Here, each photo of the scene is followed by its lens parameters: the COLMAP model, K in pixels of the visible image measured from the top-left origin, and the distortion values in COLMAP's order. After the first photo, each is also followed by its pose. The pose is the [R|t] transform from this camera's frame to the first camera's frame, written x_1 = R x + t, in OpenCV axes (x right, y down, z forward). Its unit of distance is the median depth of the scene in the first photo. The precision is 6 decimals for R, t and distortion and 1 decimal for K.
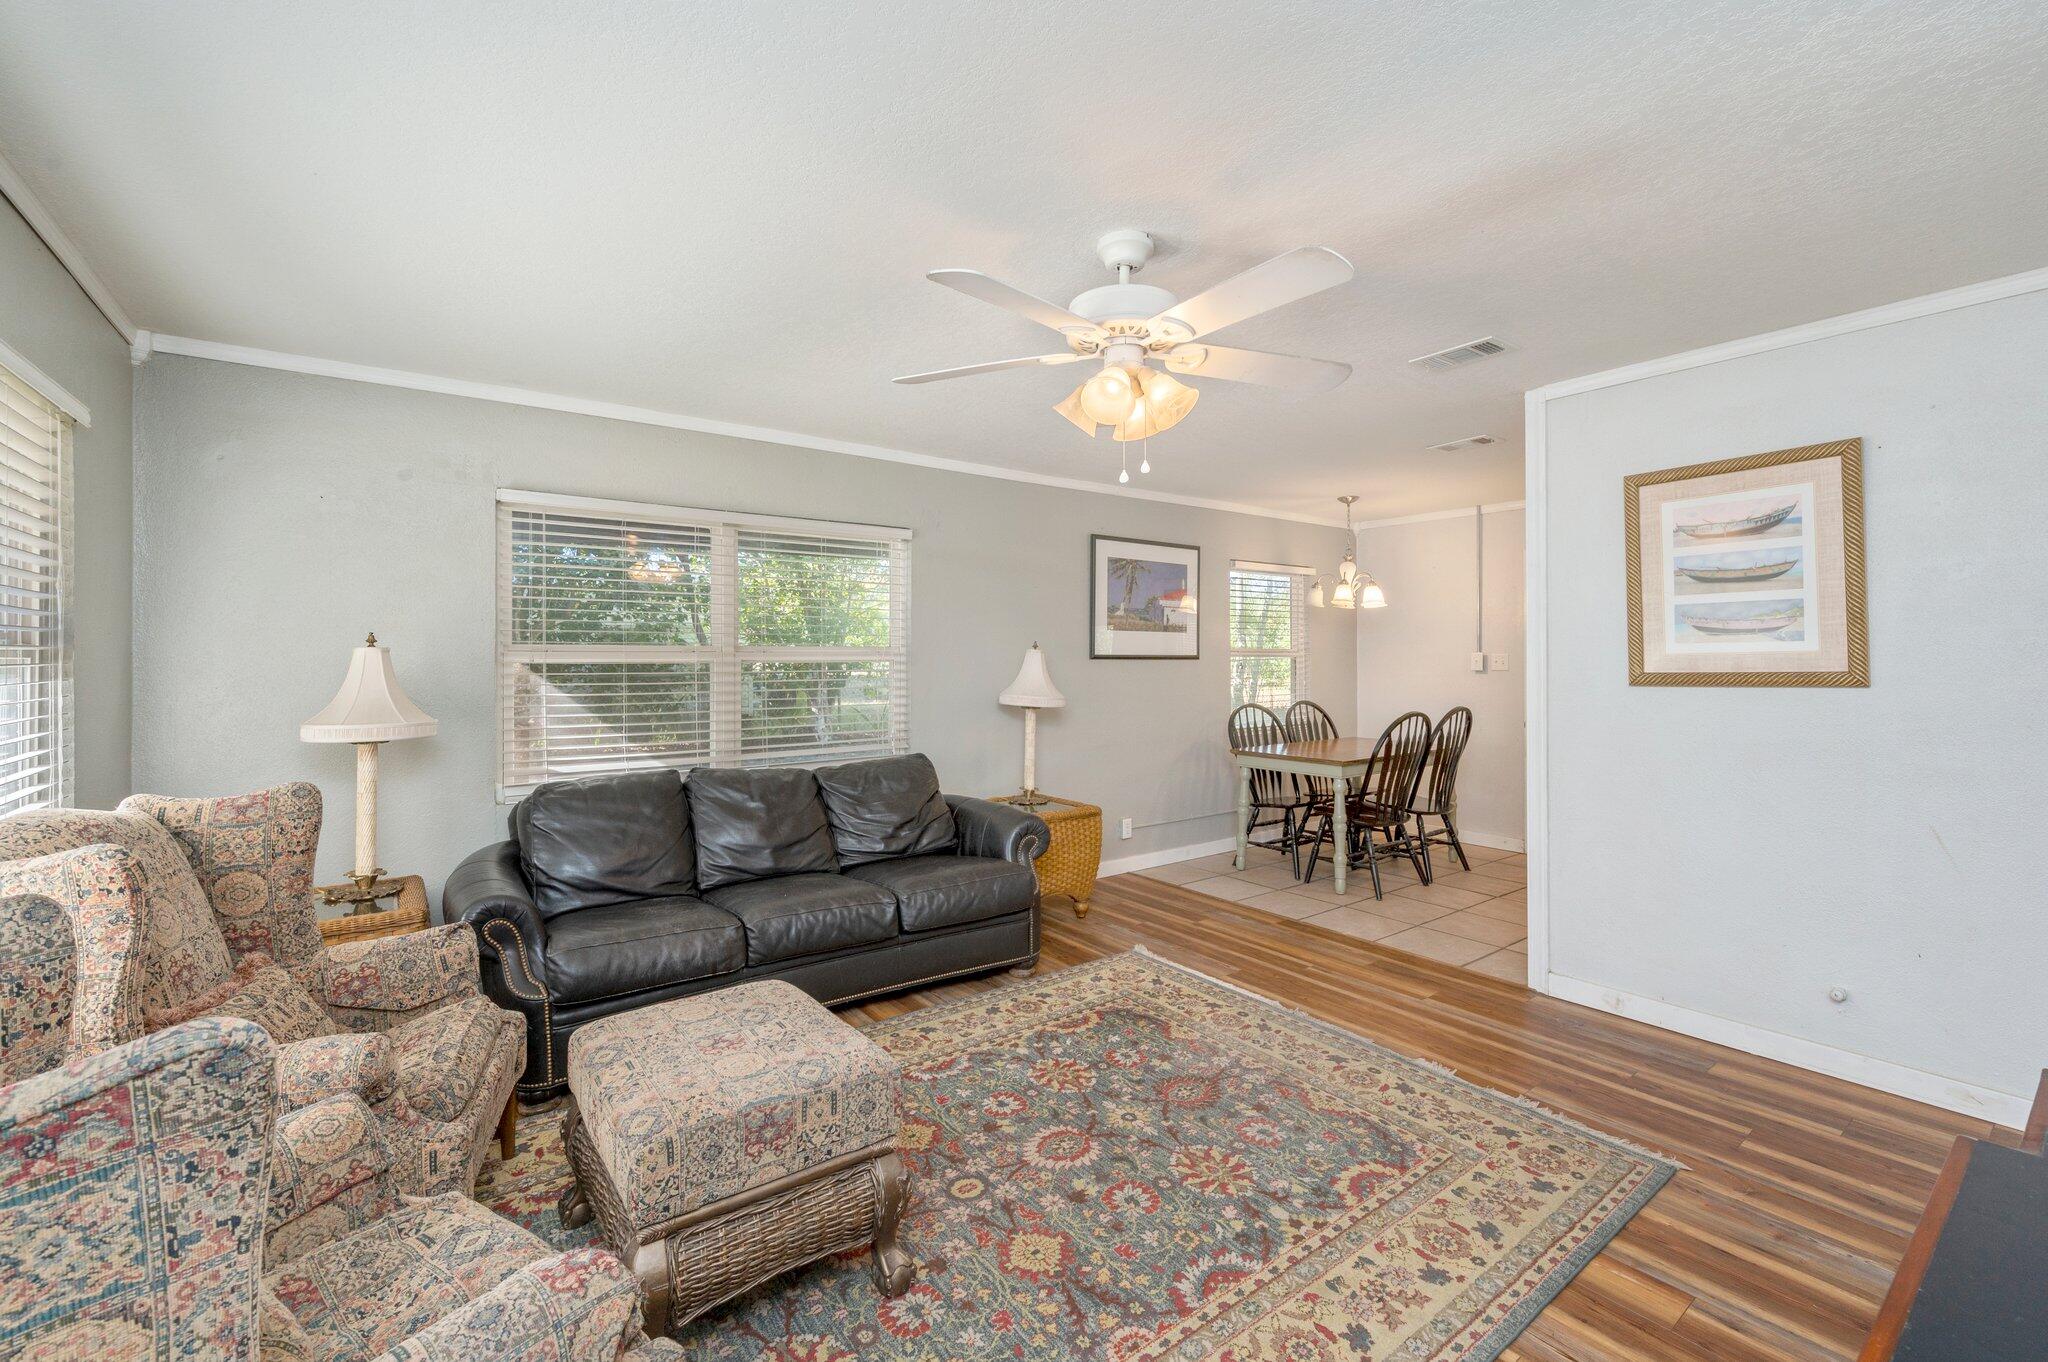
lens RADIAL K [[859.6, 0, 1026.1], [0, 859.6, 655.0], [0, 0, 1]] dist [-0.001476, -0.000506]
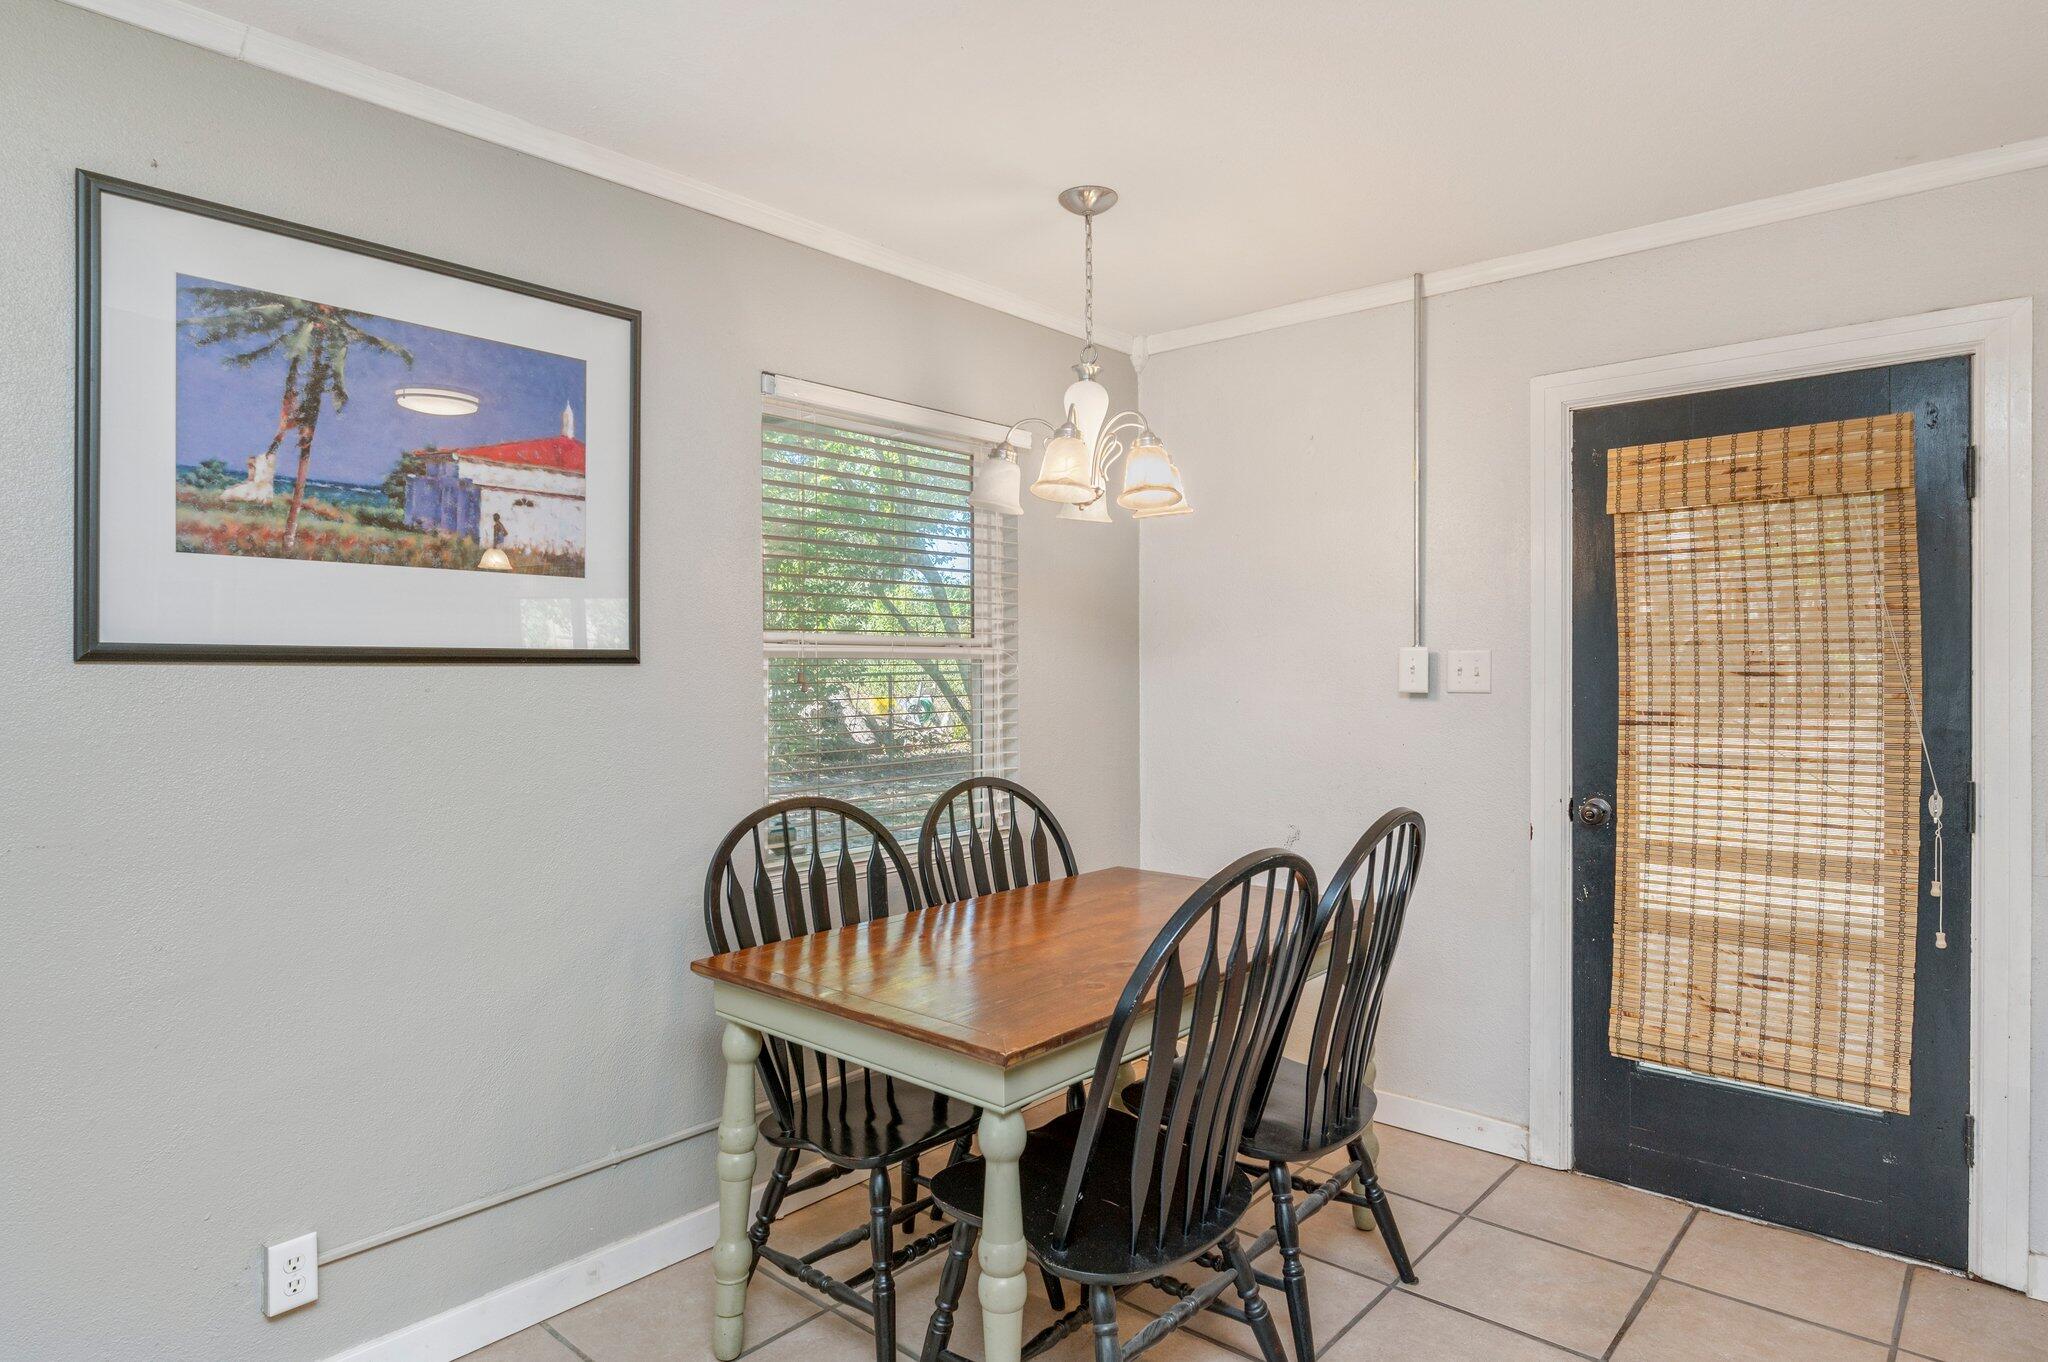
lens RADIAL K [[1130.9, 0, 1026.7], [0, 1130.9, 668.1], [0, 0, 1]] dist [-0.006571, -0.000588]
pose [[0.977788, -0.000475, 0.209595, 0.267386], [-0.001082, 0.999973, 0.007315, 0.003691], [-0.209593, -0.007379, 0.977761, 0.585708]]
